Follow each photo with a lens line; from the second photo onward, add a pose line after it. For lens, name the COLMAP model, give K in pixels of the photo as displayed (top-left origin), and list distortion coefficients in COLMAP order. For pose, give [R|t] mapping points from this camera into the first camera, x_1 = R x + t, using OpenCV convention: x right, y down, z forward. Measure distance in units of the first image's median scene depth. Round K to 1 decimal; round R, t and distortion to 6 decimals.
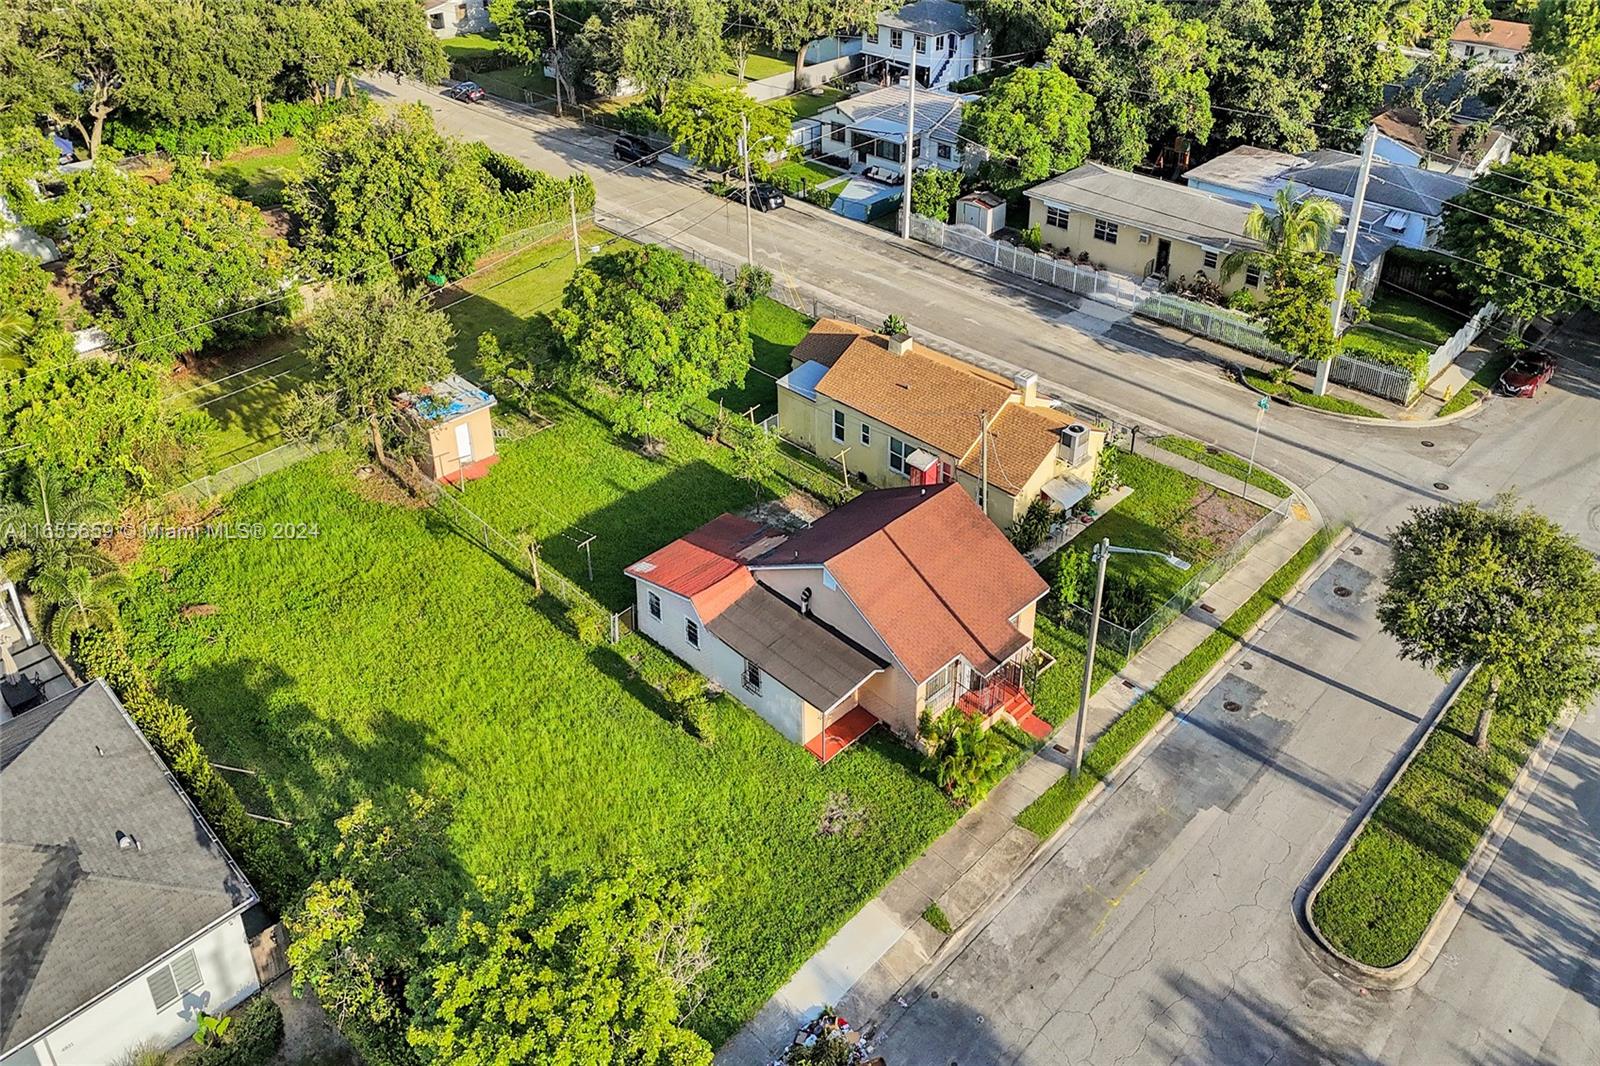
lens RADIAL K [[1119.8, 0, 803.3], [0, 1119.8, 500.8], [0, 0, 1]] dist [0.090478, -0.086969]
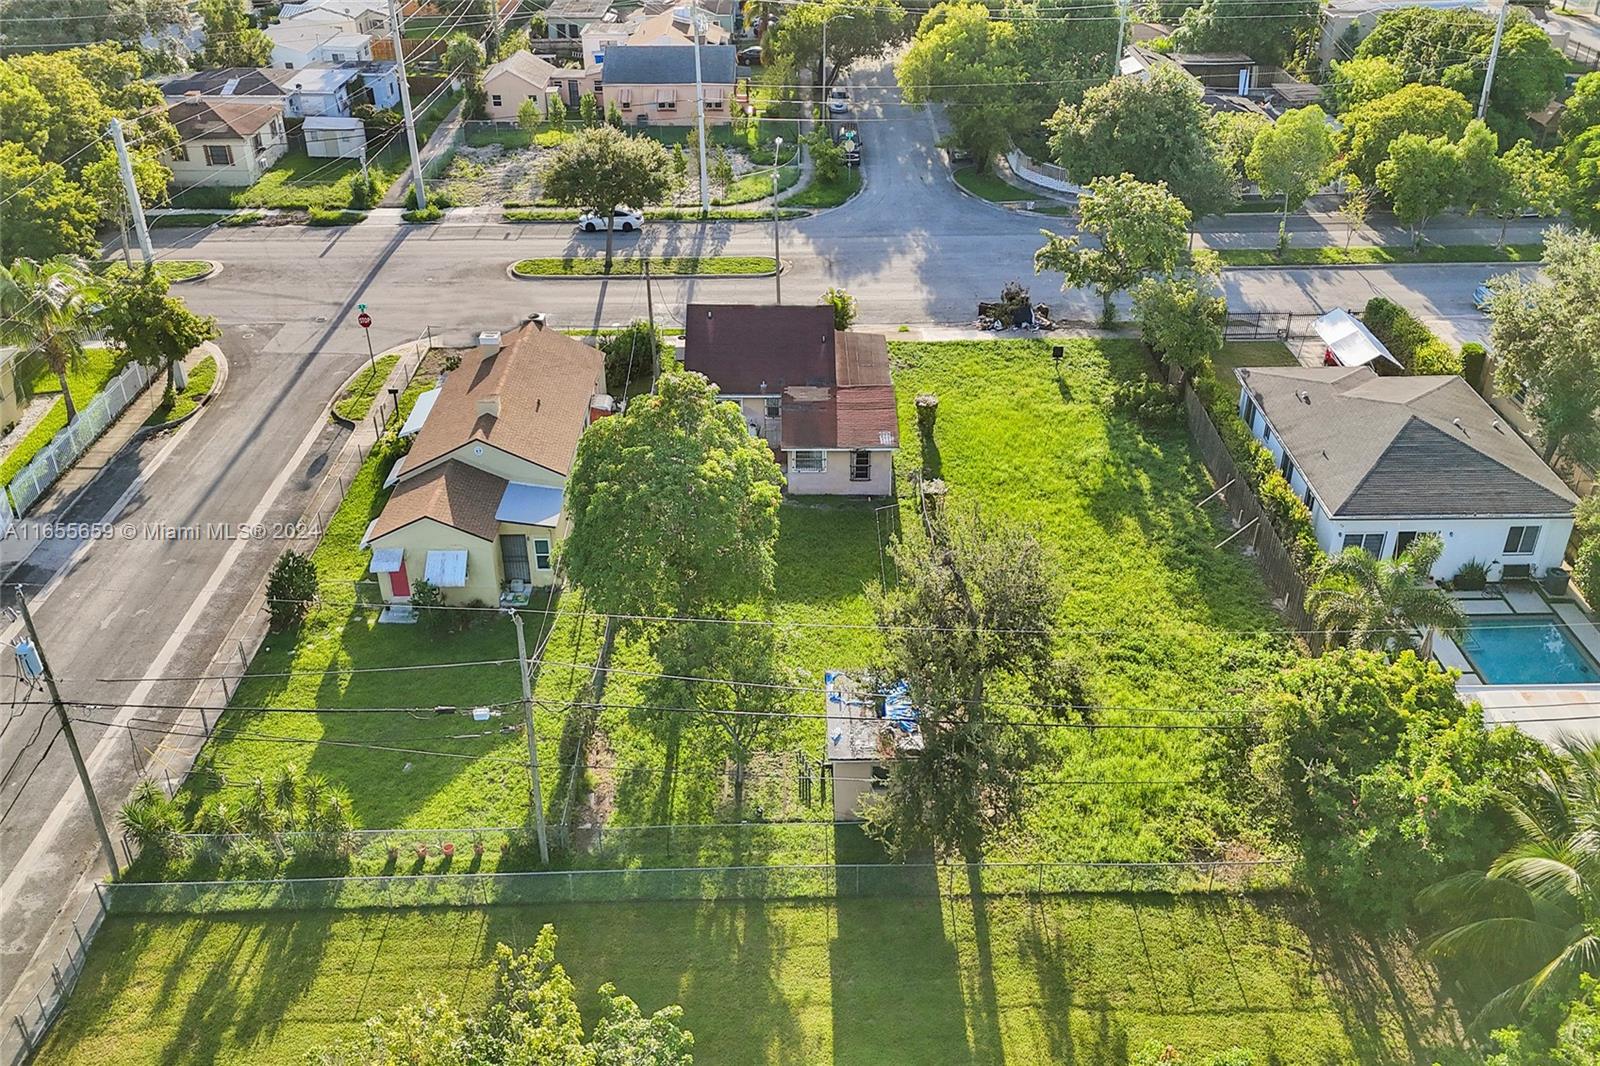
lens RADIAL K [[1119.8, 0, 803.3], [0, 1119.8, 500.8], [0, 0, 1]] dist [0.090478, -0.086969]
pose [[-0.708684, -0.398777, 0.582017, -0.515627], [0.412853, 0.434556, 0.800446, -0.576565], [-0.572118, 0.807551, -0.143327, 0.832240]]
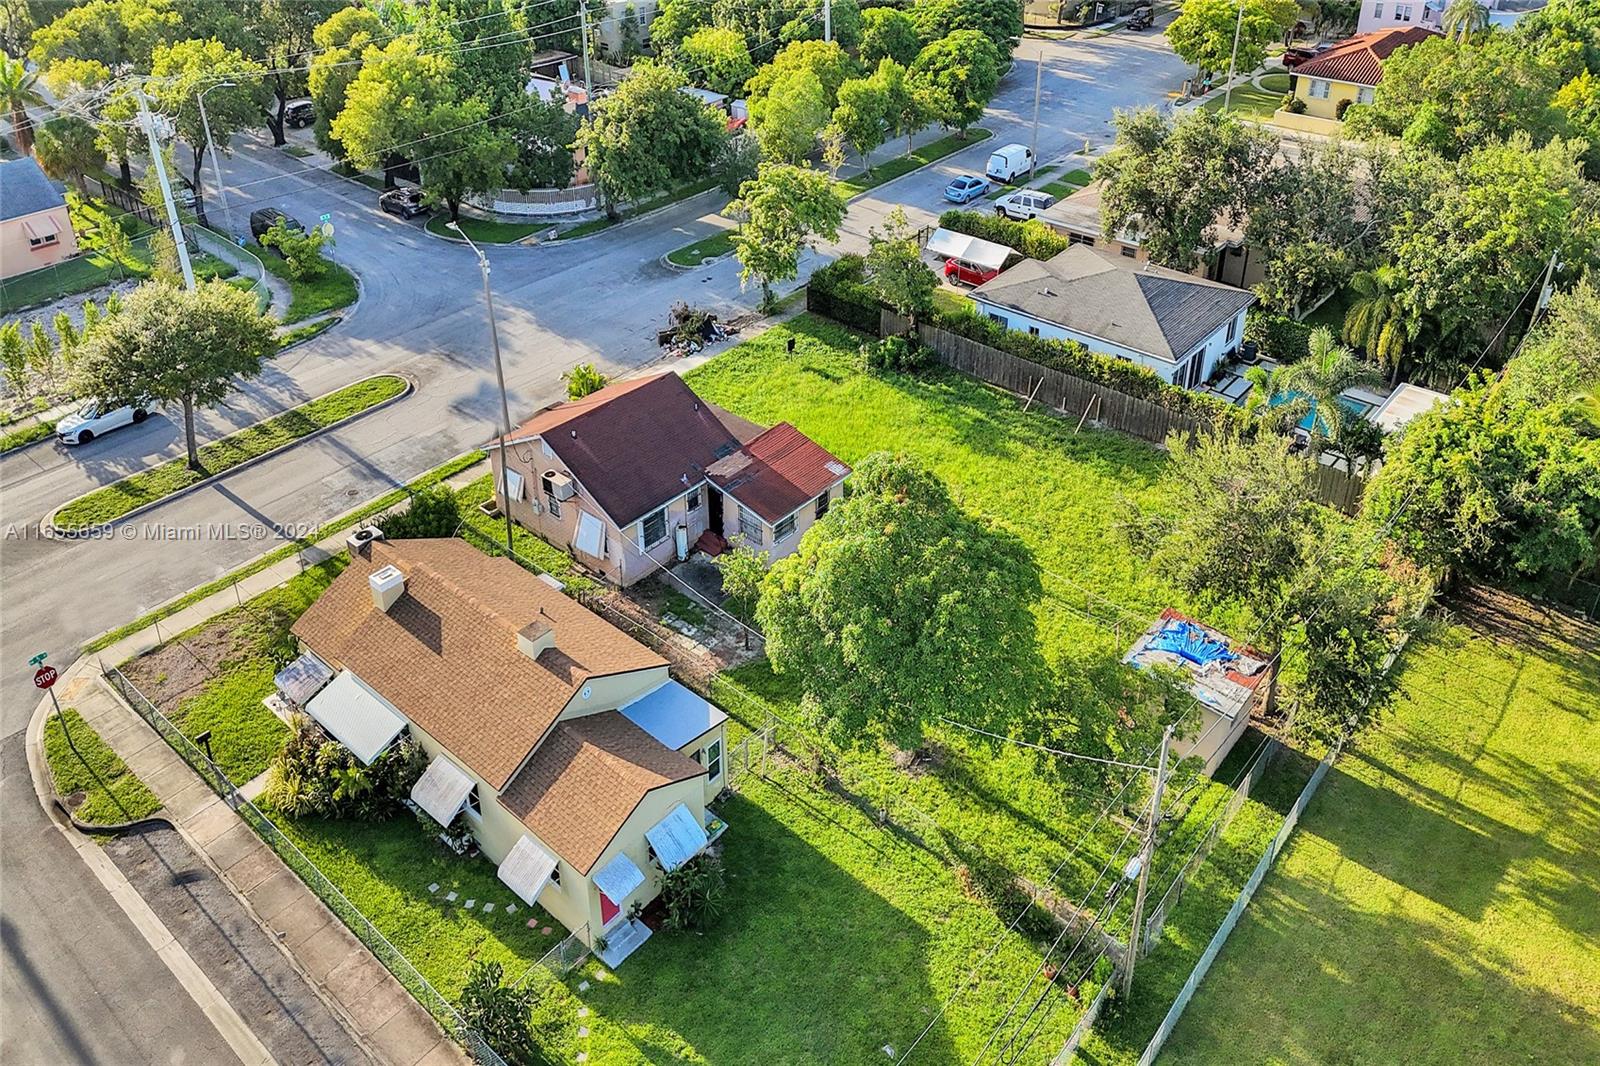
lens RADIAL K [[1119.8, 0, 803.3], [0, 1119.8, 500.8], [0, 0, 1]] dist [0.090478, -0.086969]
pose [[-0.997265, 0.047930, -0.056267, -0.030943], [-0.036691, 0.339826, 0.939772, -0.639525], [0.064164, 0.939266, -0.337138, 0.920343]]
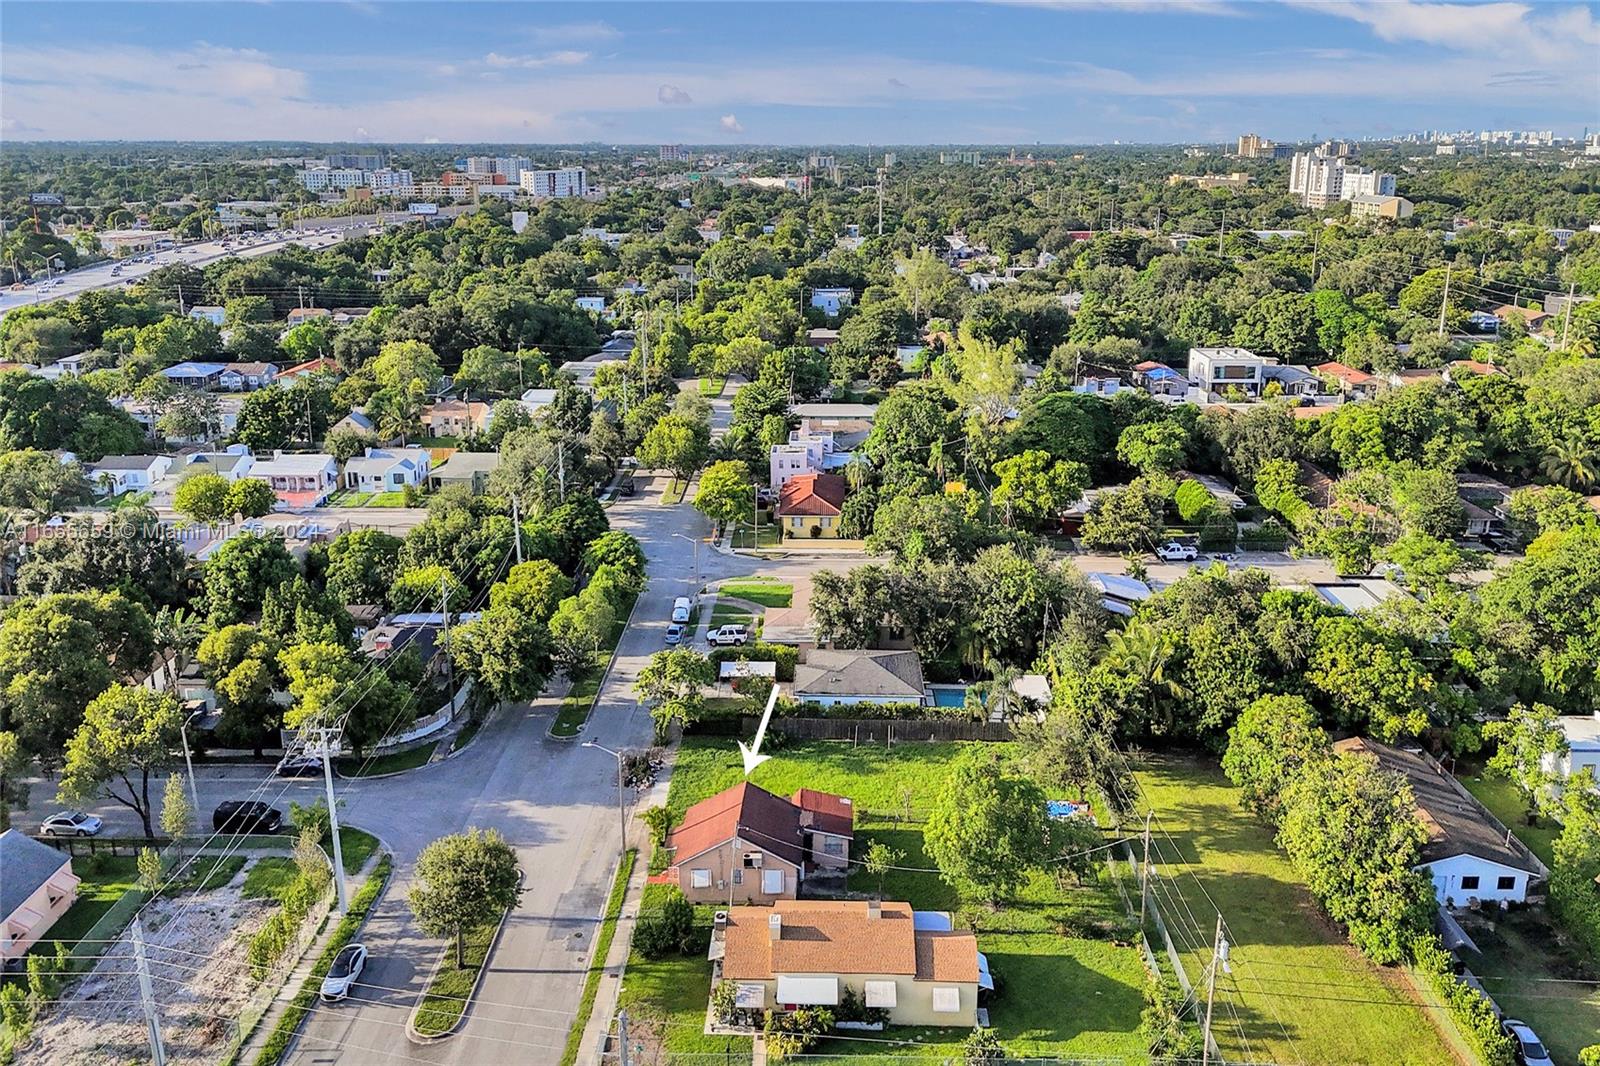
lens RADIAL K [[1158.1, 0, 798.7], [0, 1158.1, 568.8], [0, 0, 1]] dist [0.195479, -0.502762]
pose [[-0.729936, 0.247216, -0.637242, 0.756207], [-0.384256, 0.622612, 0.681690, -1.049940], [0.565280, 0.742454, -0.359472, 0.915420]]
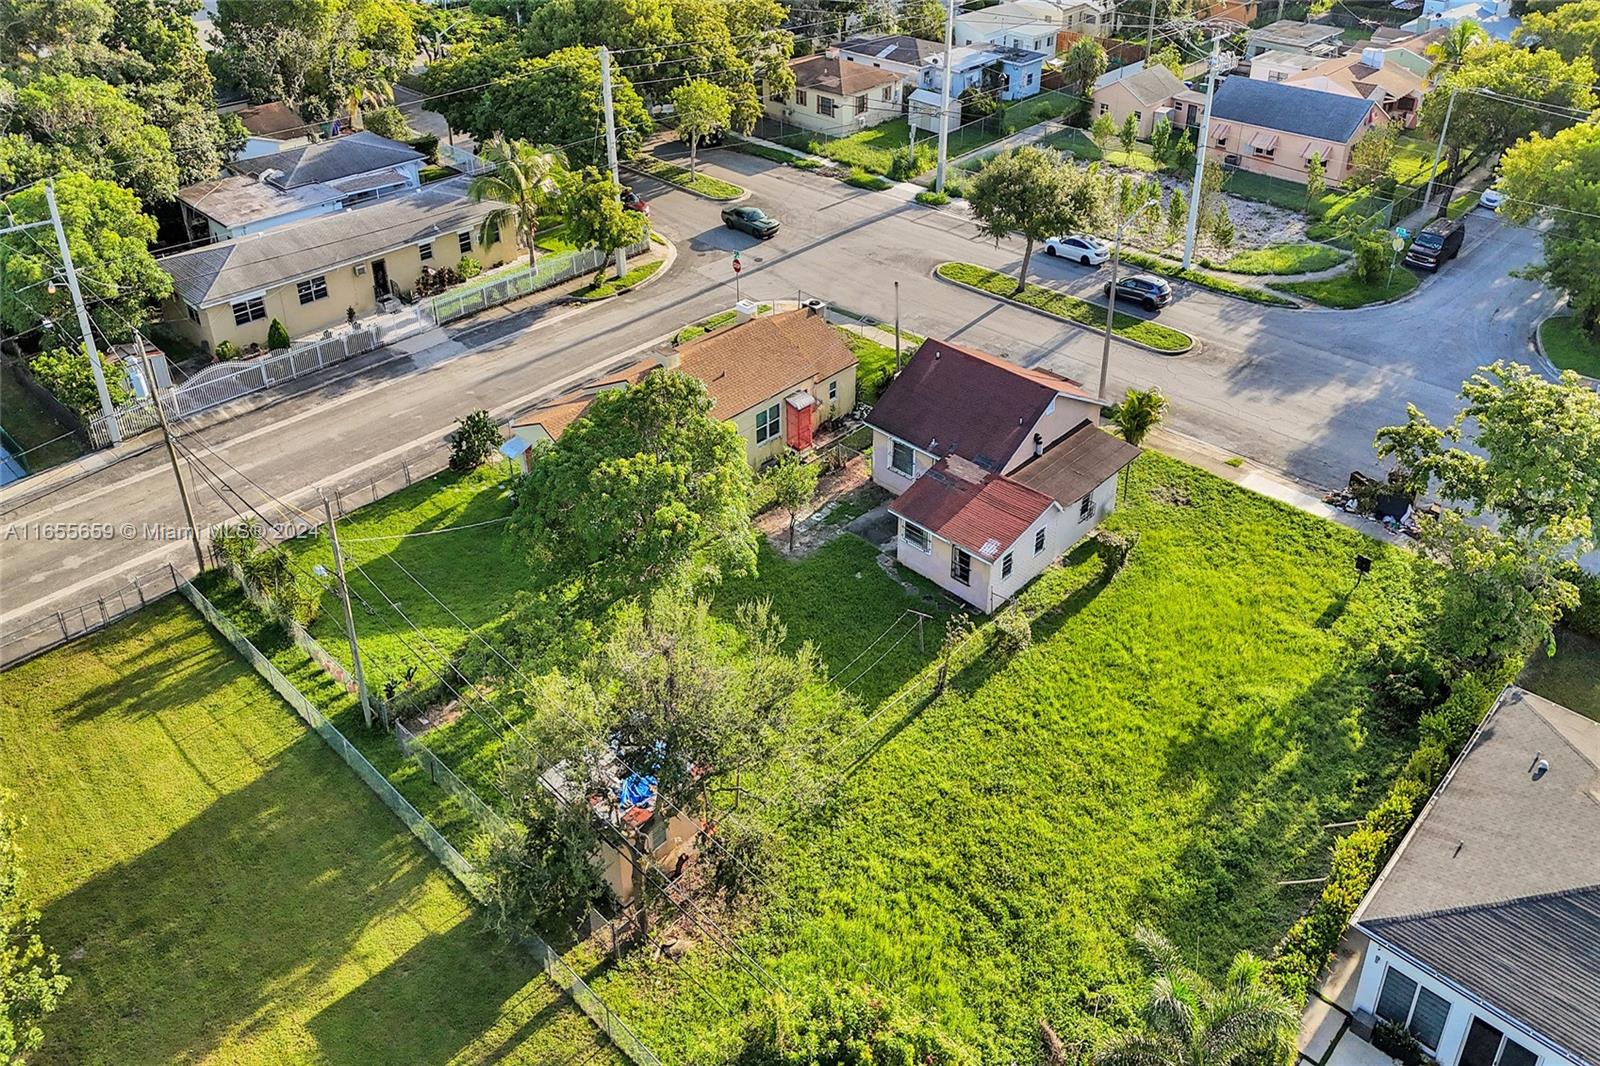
lens RADIAL K [[1119.8, 0, 803.3], [0, 1119.8, 500.8], [0, 0, 1]] dist [0.090478, -0.086969]
pose [[-0.013782, -0.569259, 0.822042, -0.619230], [0.579658, 0.665332, 0.470457, -0.354019], [-0.814744, 0.482987, 0.320806, 0.520475]]
